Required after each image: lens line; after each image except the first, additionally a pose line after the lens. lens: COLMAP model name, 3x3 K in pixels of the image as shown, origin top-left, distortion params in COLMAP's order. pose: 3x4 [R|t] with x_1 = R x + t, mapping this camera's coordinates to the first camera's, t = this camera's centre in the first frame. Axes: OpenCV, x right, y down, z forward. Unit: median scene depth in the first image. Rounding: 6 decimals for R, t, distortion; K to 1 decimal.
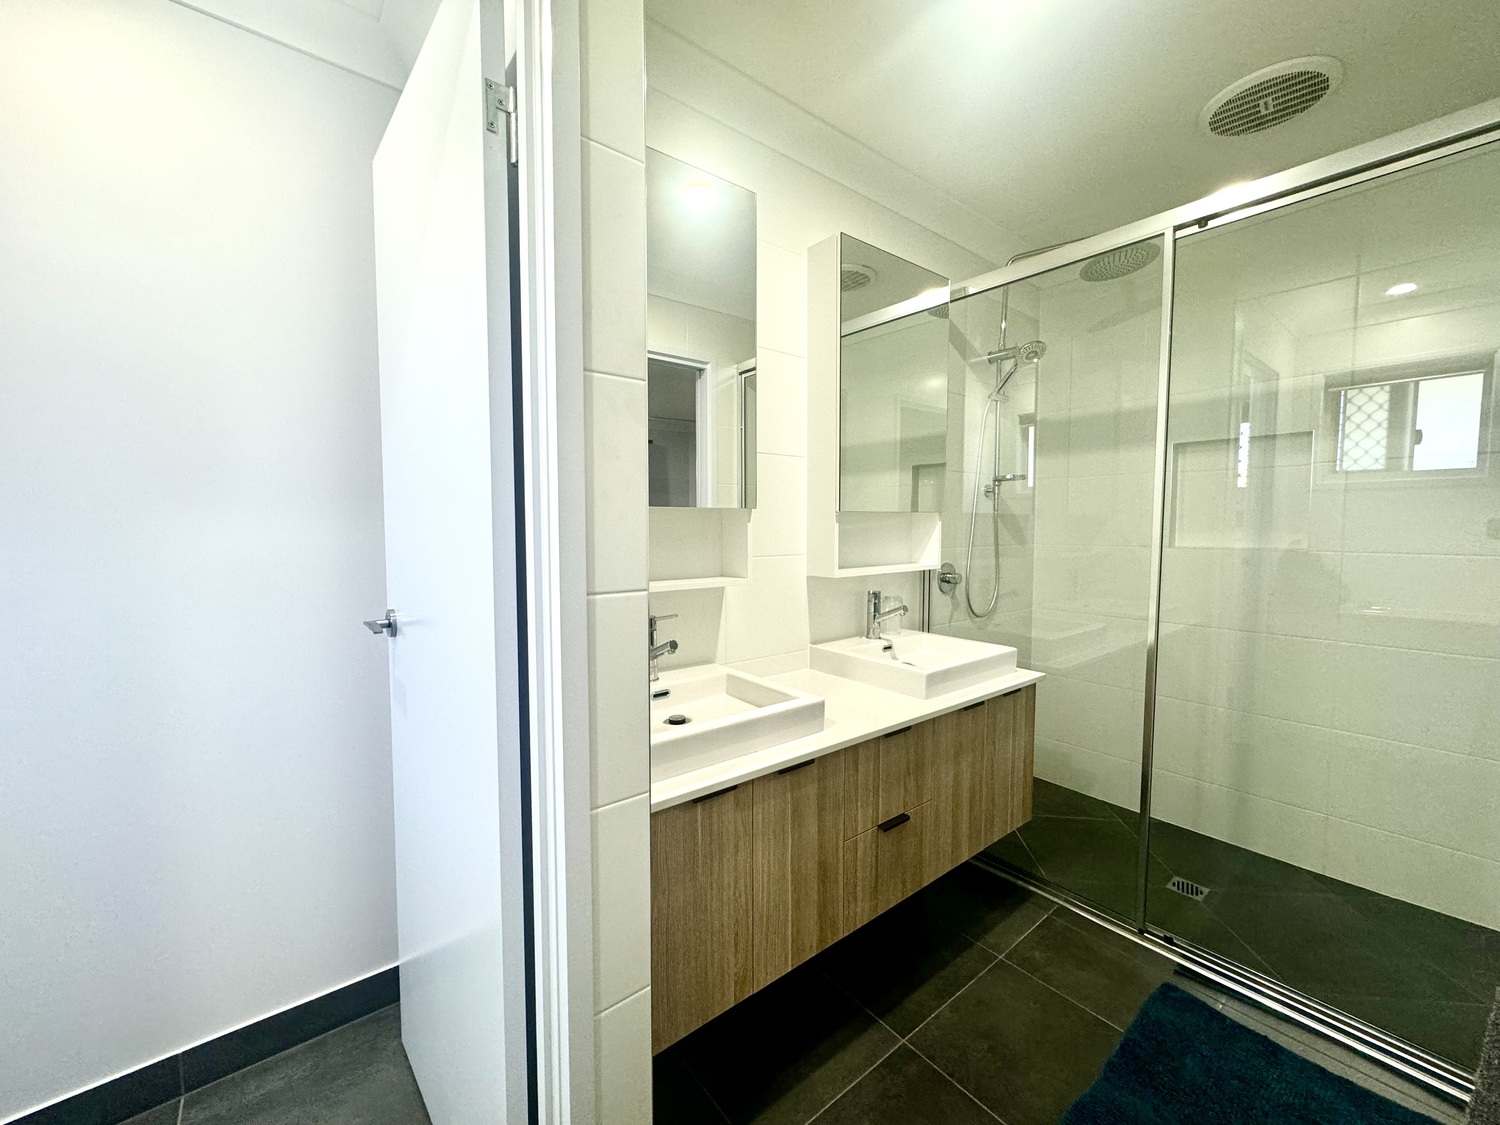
lens RADIAL K [[605.8, 0, 744.0], [0, 605.8, 557.1], [0, 0, 1]] dist [-0.003515, -0.000257]
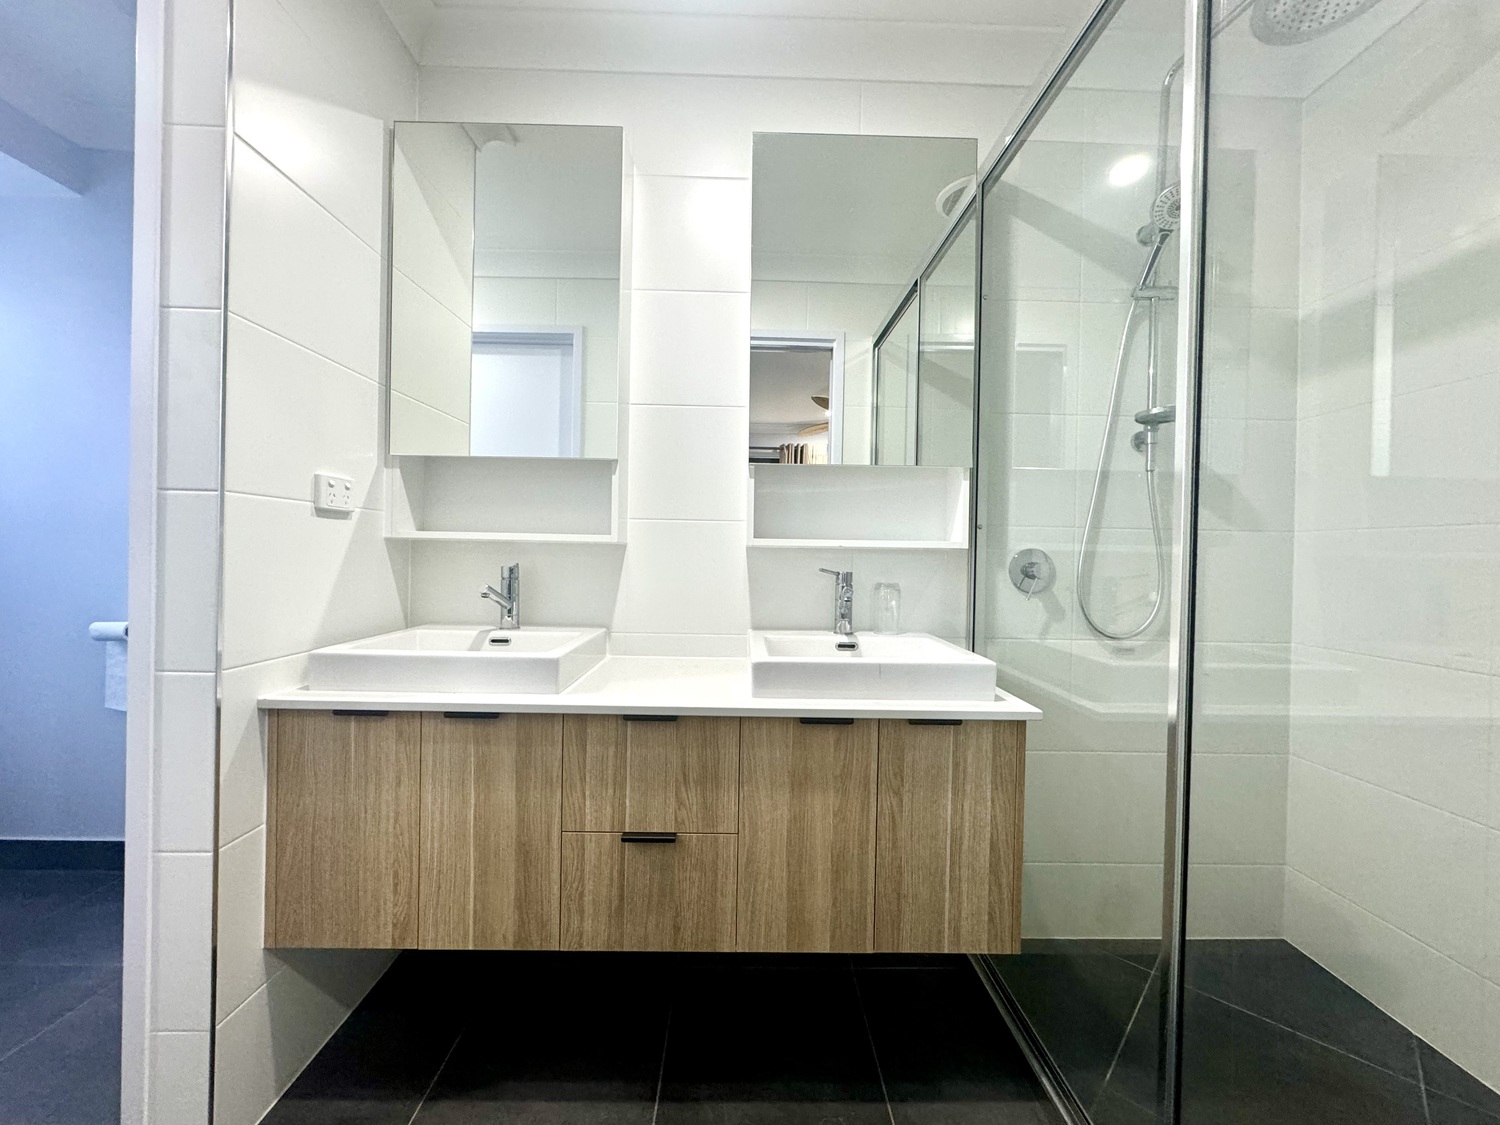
lens RADIAL K [[605.8, 0, 750.1], [0, 605.8, 561.6], [0, 0, 1]] dist [-0.003515, -0.000257]
pose [[0.790260, 0.017862, -0.612511, 0.834495], [-0.052630, 0.997860, -0.038803, 0.112568], [0.610507, 0.062901, 0.789509, 0.455181]]
